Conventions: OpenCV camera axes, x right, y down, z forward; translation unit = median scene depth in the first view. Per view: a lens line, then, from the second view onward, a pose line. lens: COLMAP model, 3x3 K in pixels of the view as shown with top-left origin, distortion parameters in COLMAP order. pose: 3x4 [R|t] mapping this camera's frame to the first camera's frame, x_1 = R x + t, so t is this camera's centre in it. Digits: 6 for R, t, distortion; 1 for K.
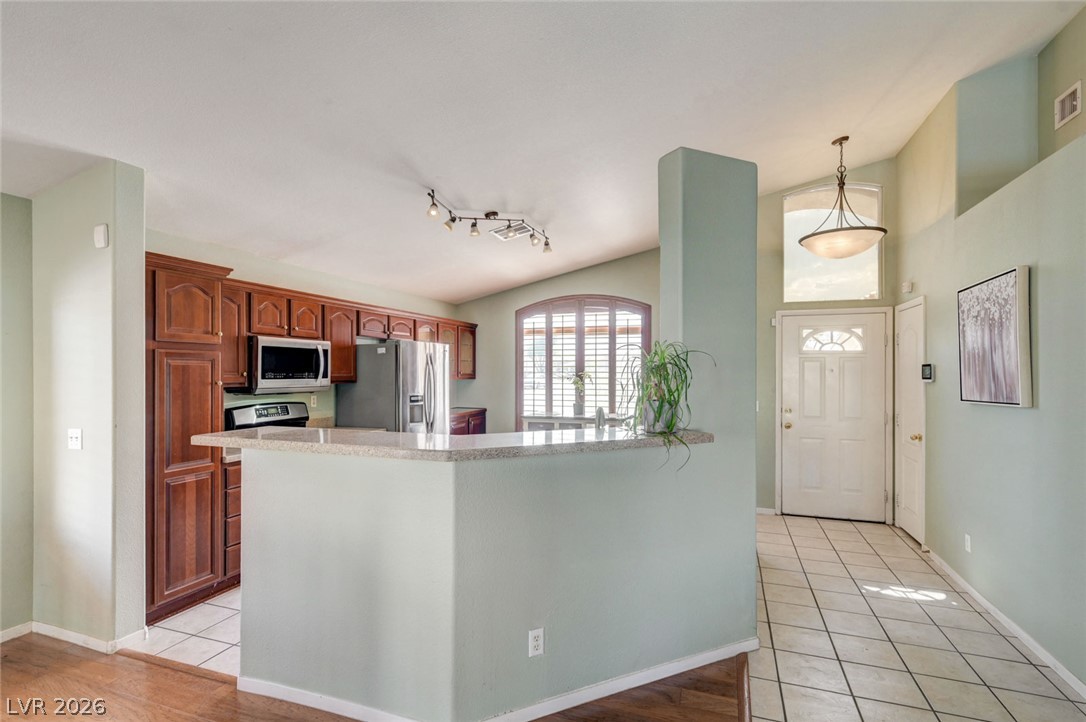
lens RADIAL K [[516.5, 0, 541.7], [0, 516.5, 368.2], [0, 0, 1]] dist [0.001688, 0.000049]
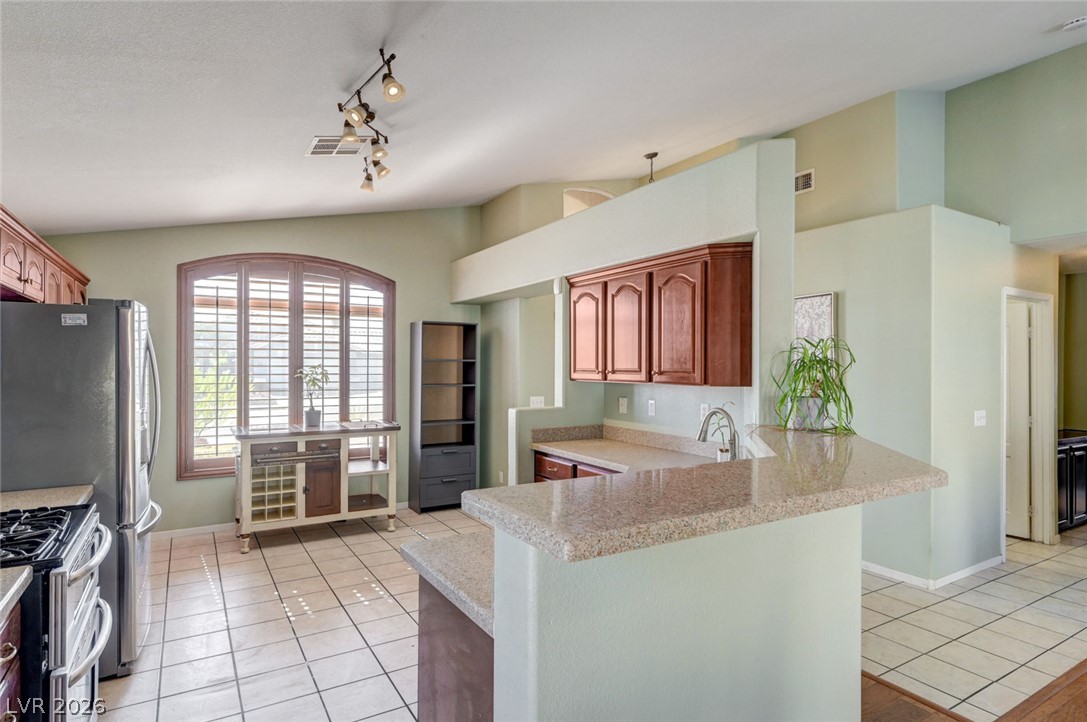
lens RADIAL K [[588.9, 0, 543.5], [0, 588.9, 361.0], [0, 0, 1]] dist [0.000481, -0.000072]
pose [[0.631849, 0.007905, 0.775051, -0.499826], [-0.007452, 0.999964, -0.004124, 0.002279], [-0.775055, -0.003170, 0.631885, 0.367813]]
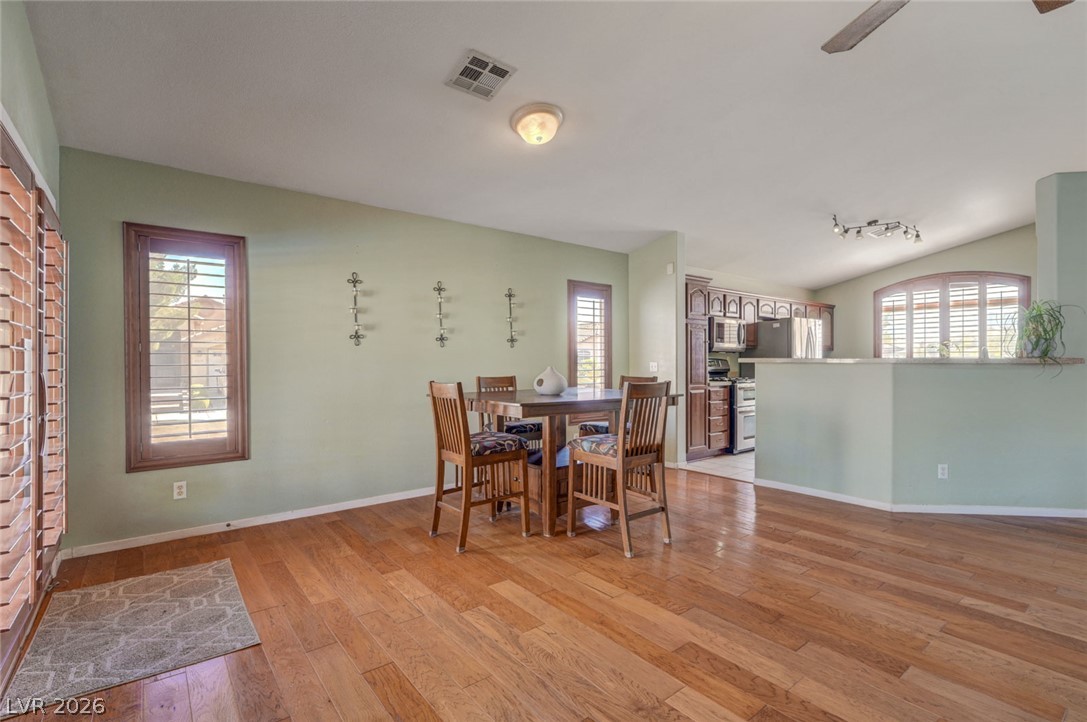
lens RADIAL K [[506.8, 0, 543.5], [0, 506.8, 361.0], [0, 0, 1]] dist [0.003349, 0.000006]
pose [[0.848965, -0.002258, -0.528445, -0.124552], [0.003404, 0.999993, 0.001196, 0.067298], [0.528439, -0.002814, 0.848967, -0.602429]]
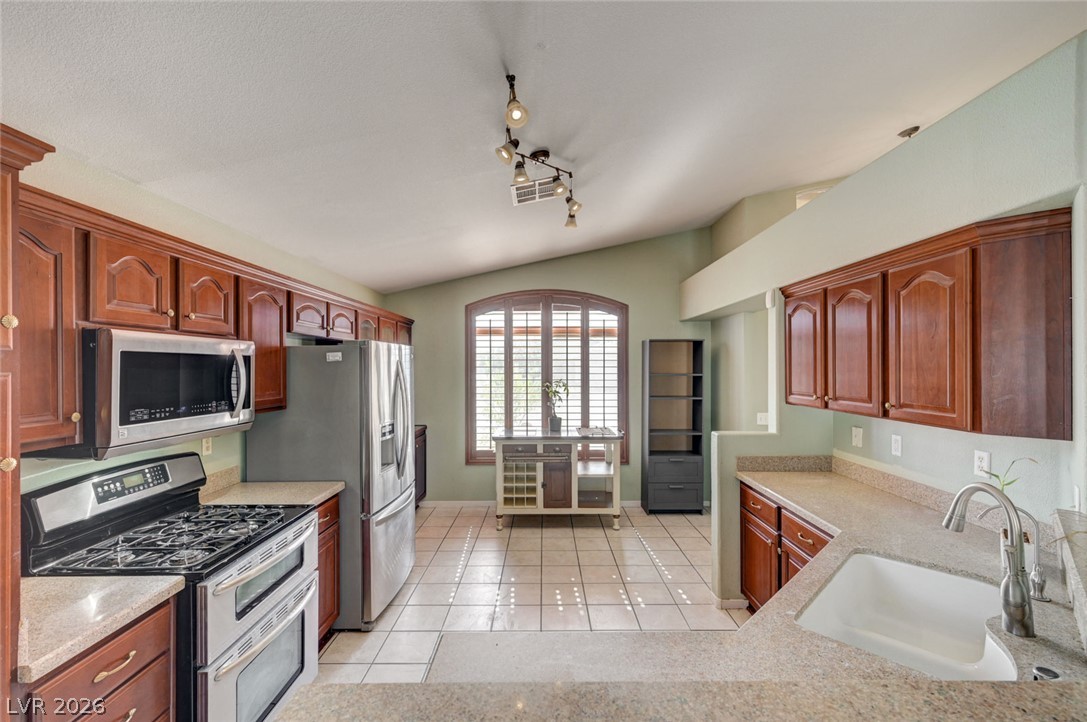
lens RADIAL K [[459.9, 0, 544.1], [0, 459.9, 364.4], [0, 0, 1]] dist [0.000044, -0.000056]
pose [[0.942116, 0.000245, 0.335287, -0.282779], [-0.000367, 1.000000, 0.000302, -0.027719], [-0.335287, -0.000408, 0.942116, 0.429437]]
